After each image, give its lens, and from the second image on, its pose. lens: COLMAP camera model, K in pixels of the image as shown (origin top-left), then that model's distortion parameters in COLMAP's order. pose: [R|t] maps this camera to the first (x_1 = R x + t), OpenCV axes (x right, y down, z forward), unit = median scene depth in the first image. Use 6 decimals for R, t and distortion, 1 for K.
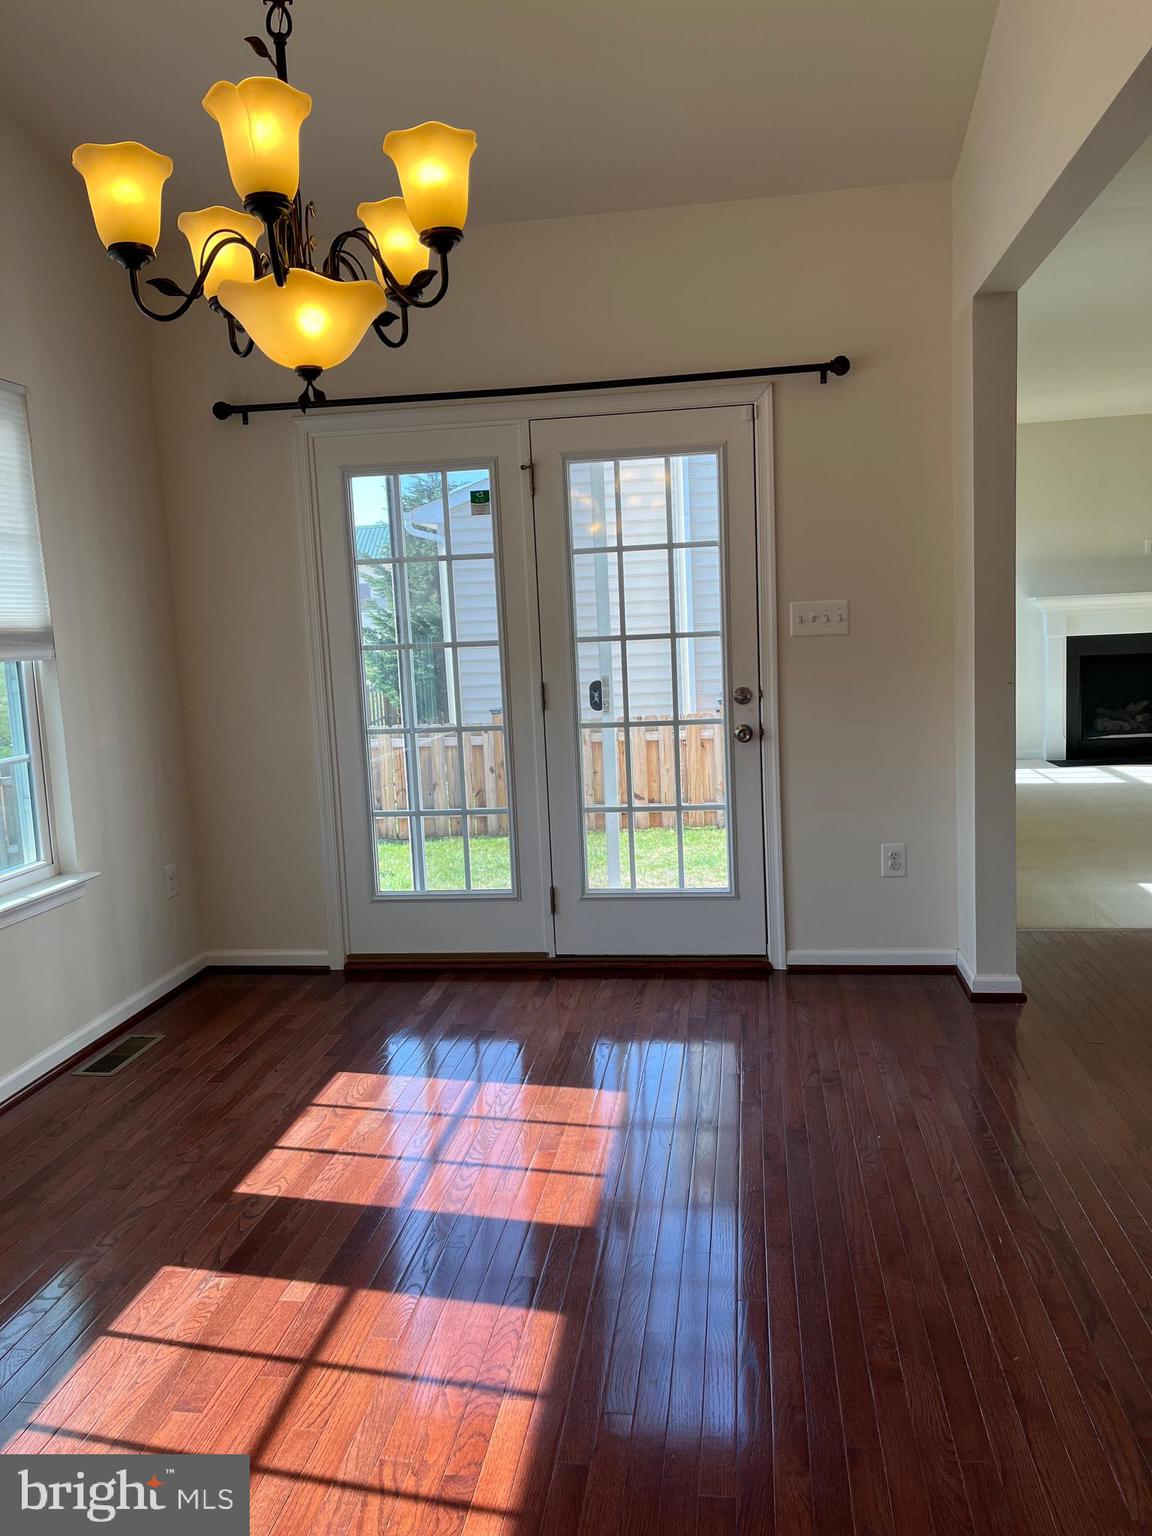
lens RADIAL K [[1166.3, 0, 576.0], [0, 1166.3, 768.0], [0, 0, 1]] dist [0.109276, -0.160371]
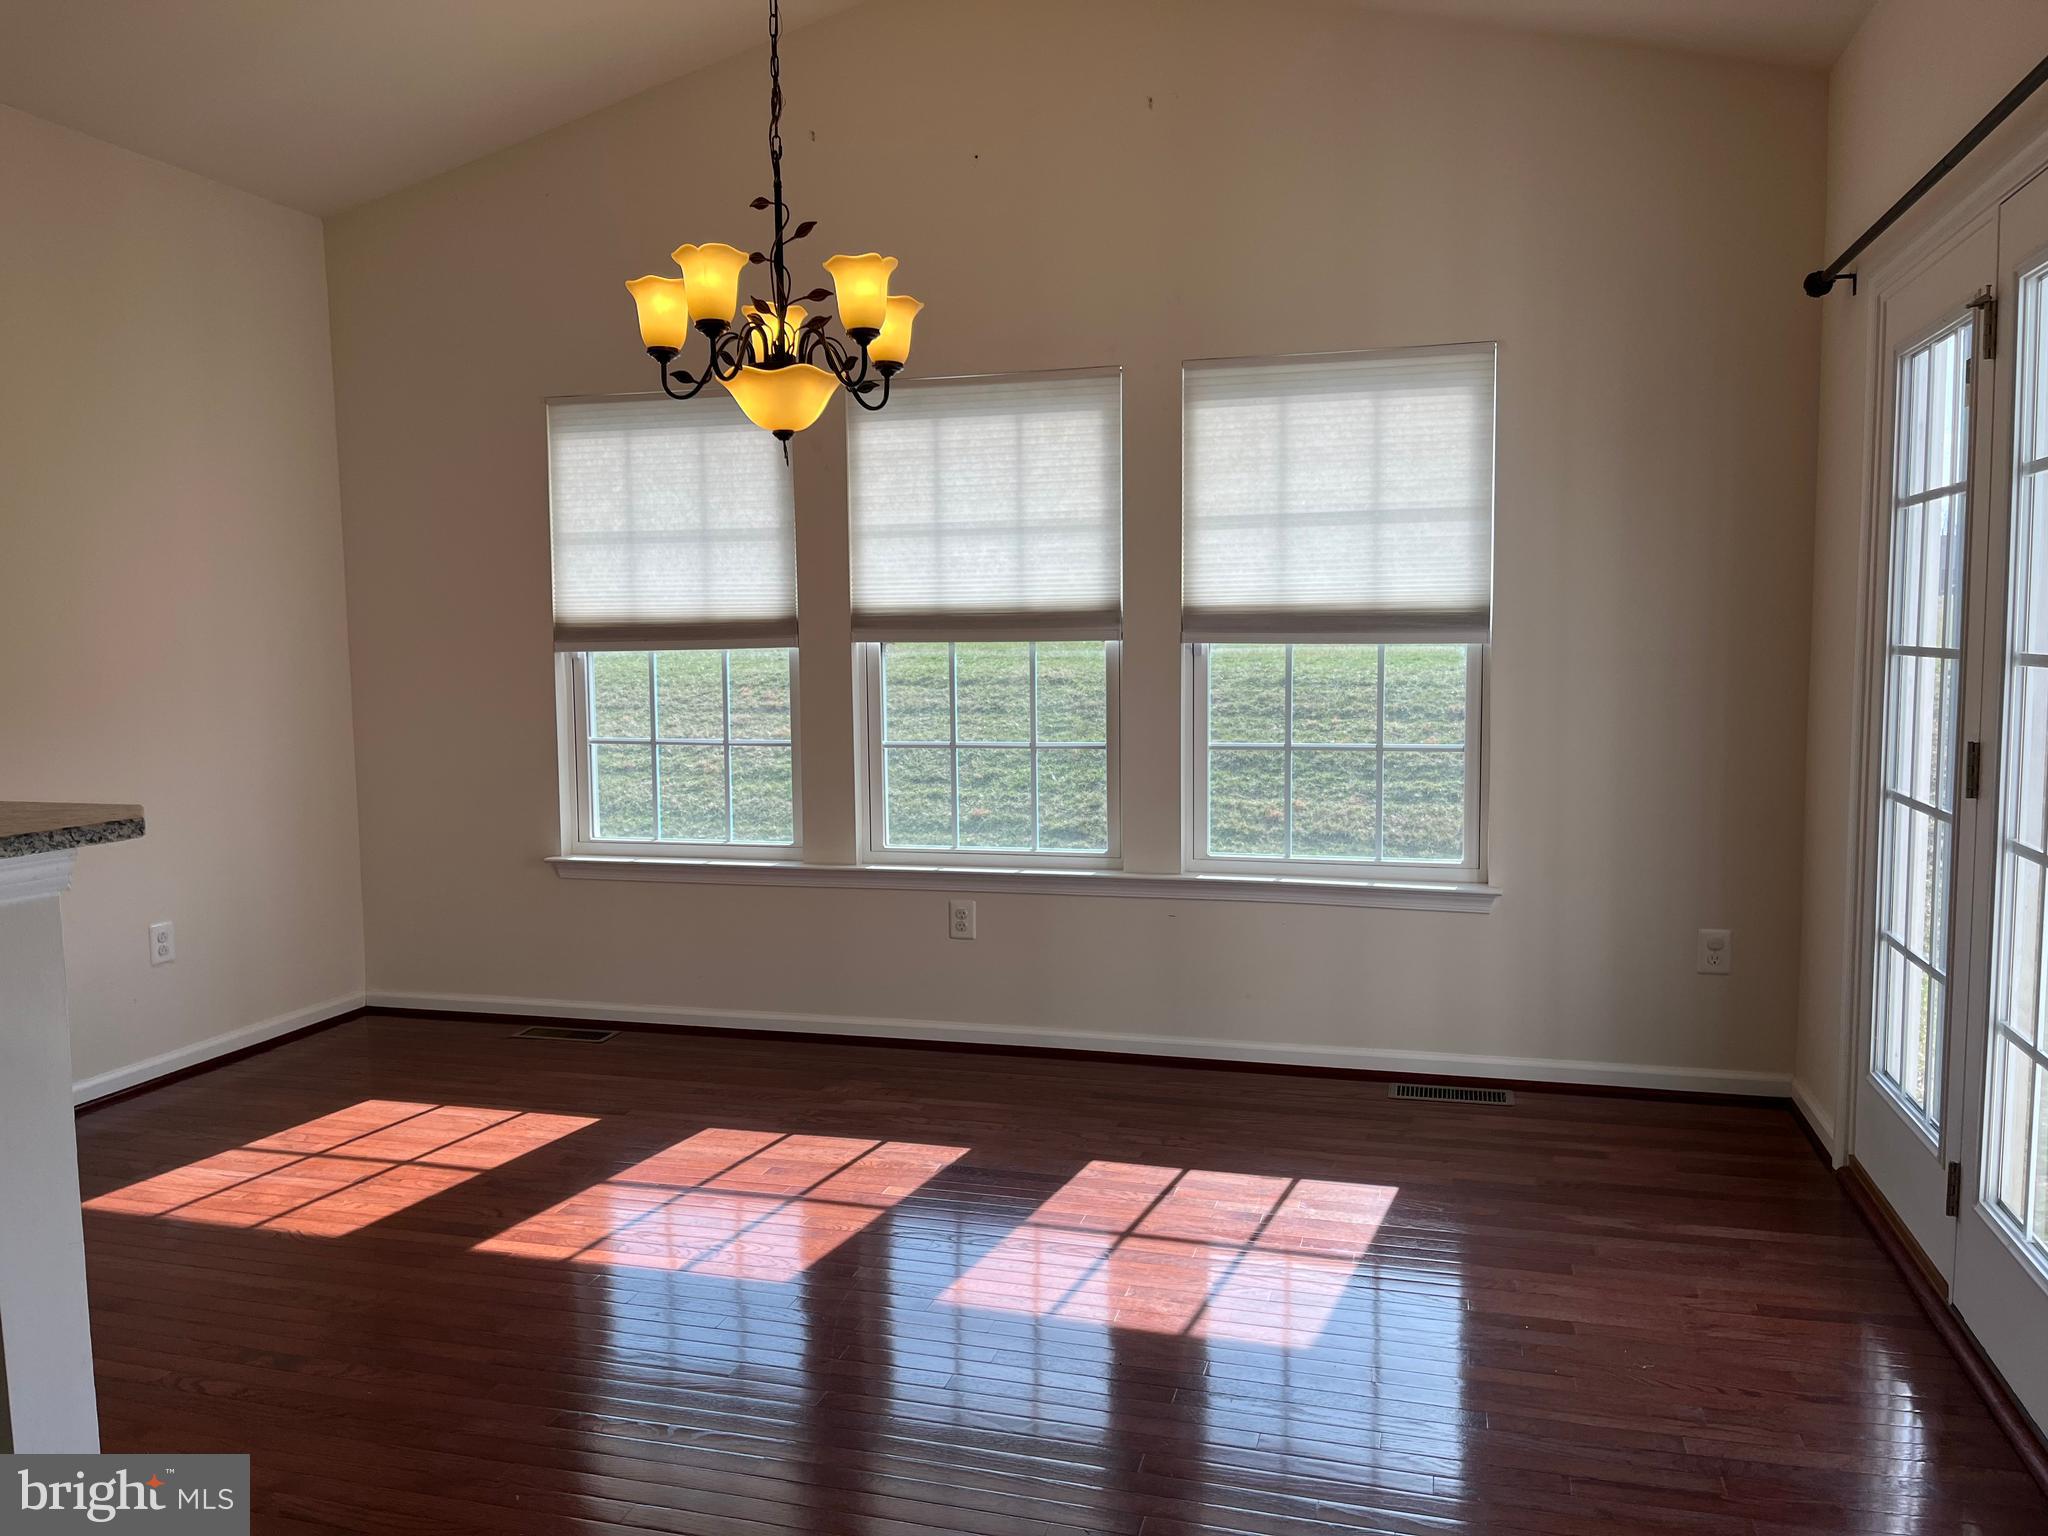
lens RADIAL K [[1555.0, 0, 1017.7], [0, 1555.0, 770.7], [0, 0, 1]] dist [0.109276, -0.160371]
pose [[-0.133893, 0.138344, -0.981292, 0.948043], [-0.107068, 0.982392, 0.153108, -0.170682], [0.985195, 0.125565, -0.116723, 0.968818]]
